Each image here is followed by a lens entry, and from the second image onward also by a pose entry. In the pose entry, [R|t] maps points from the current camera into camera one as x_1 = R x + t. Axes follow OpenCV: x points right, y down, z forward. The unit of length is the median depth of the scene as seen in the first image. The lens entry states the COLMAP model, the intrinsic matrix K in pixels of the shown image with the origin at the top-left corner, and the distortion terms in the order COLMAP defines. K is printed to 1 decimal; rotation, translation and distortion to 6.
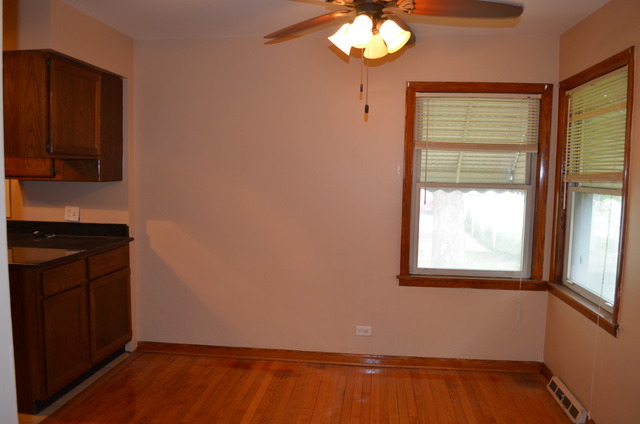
lens RADIAL K [[501.3, 0, 324.7], [0, 501.3, 214.2], [0, 0, 1]] dist [-0.080236, 0.006520]
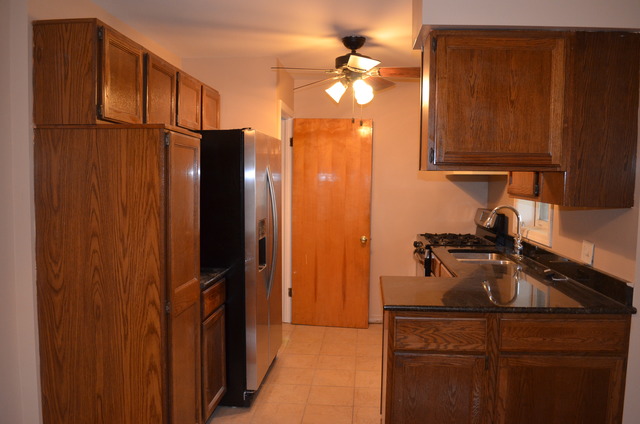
lens RADIAL K [[501.3, 0, 324.7], [0, 501.3, 214.2], [0, 0, 1]] dist [-0.080236, 0.006520]
pose [[0.029418, 0.054129, -0.998101, 0.168839], [-0.095758, 0.994093, 0.051089, -0.061194], [0.994970, 0.094073, 0.034427, 0.694054]]
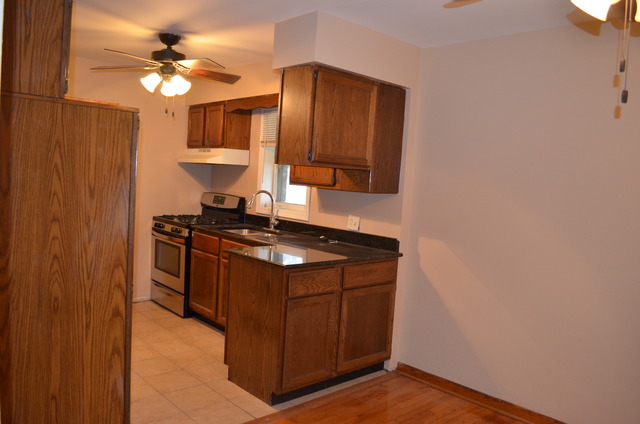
lens RADIAL K [[501.3, 0, 324.7], [0, 501.3, 214.2], [0, 0, 1]] dist [-0.080236, 0.006520]
pose [[0.756515, 0.076331, -0.649506, 0.138204], [-0.103861, 0.994583, -0.004087, -0.009798], [0.645676, 0.070551, 0.760345, 0.181776]]
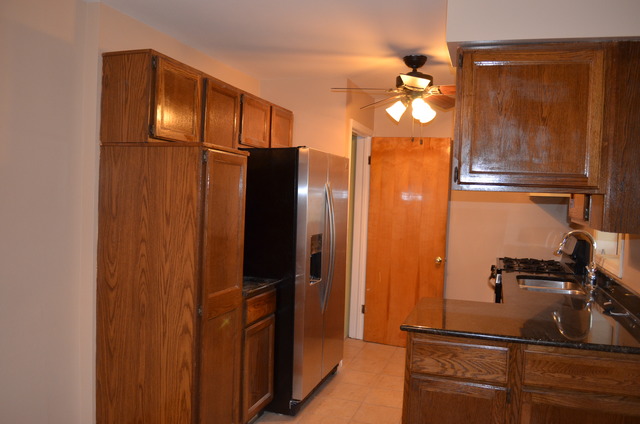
lens RADIAL K [[501.3, 0, 324.7], [0, 501.3, 214.2], [0, 0, 1]] dist [-0.080236, 0.006520]
pose [[-0.209642, 0.015028, -0.977663, 0.173432], [-0.122546, 0.991594, 0.041519, -0.073649], [0.970069, 0.128513, -0.206038, 0.823084]]
